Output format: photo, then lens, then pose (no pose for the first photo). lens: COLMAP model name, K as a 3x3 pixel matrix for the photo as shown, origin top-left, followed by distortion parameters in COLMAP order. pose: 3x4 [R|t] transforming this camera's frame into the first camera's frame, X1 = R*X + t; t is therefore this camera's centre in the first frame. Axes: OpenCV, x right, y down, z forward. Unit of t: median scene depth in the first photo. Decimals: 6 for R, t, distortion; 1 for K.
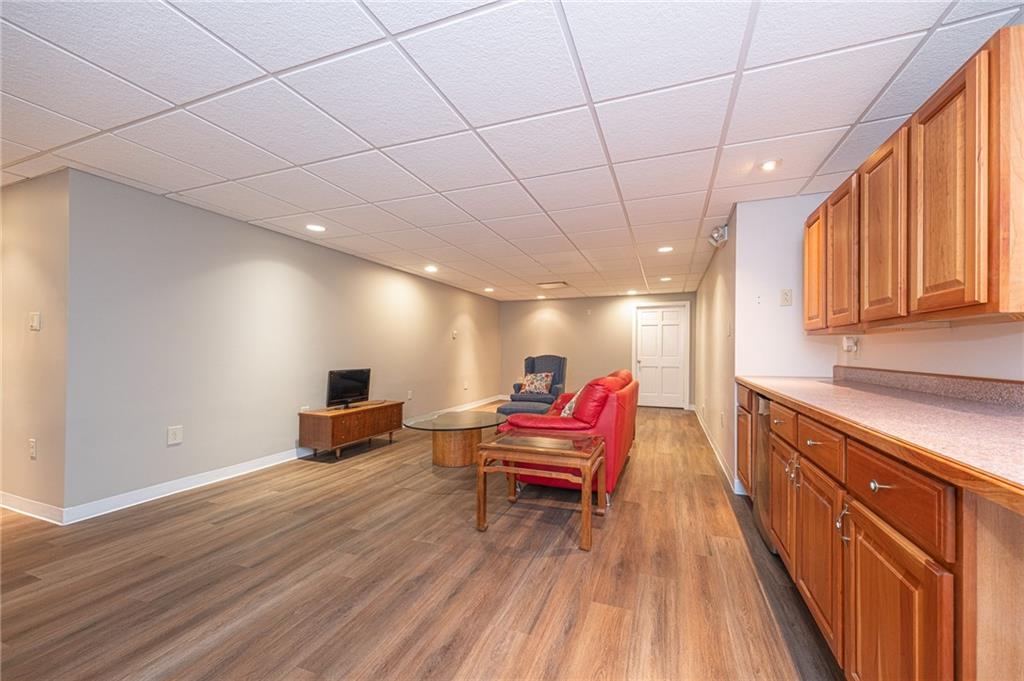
lens RADIAL K [[425.1, 0, 507.9], [0, 425.1, 346.5], [0, 0, 1]] dist [0.010296, 0.000068]
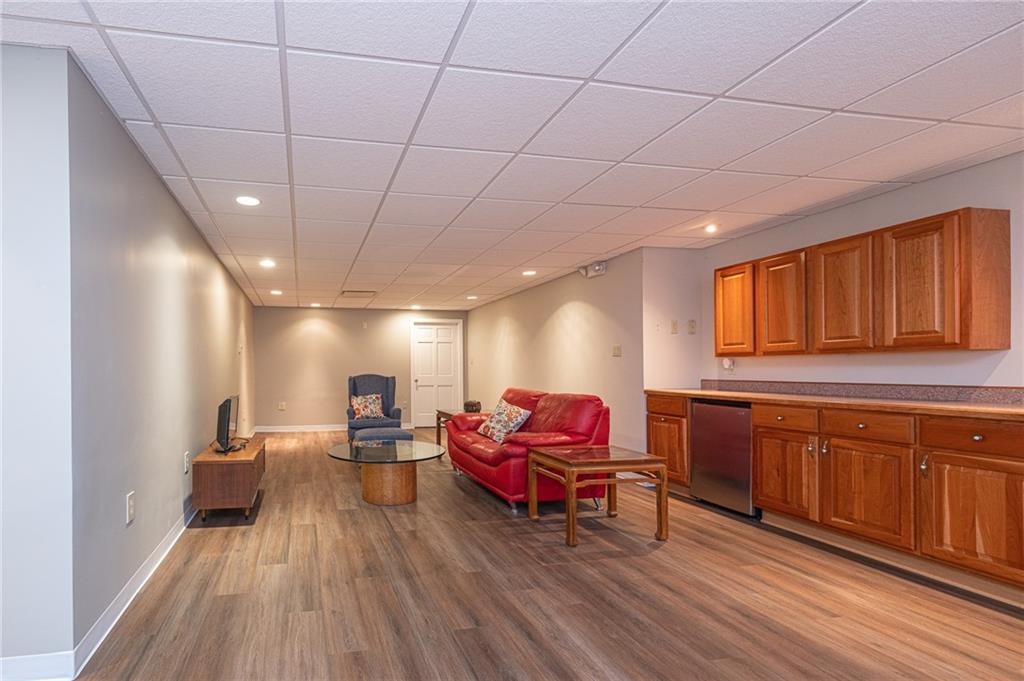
lens RADIAL K [[468.5, 0, 509.3], [0, 468.5, 367.1], [0, 0, 1]] dist [0.013791, -0.000615]
pose [[0.834690, 0.000217, 0.550721, -0.536825], [-0.003428, 0.999983, 0.004802, 0.000238], [-0.550710, -0.005896, 0.834676, 0.099269]]
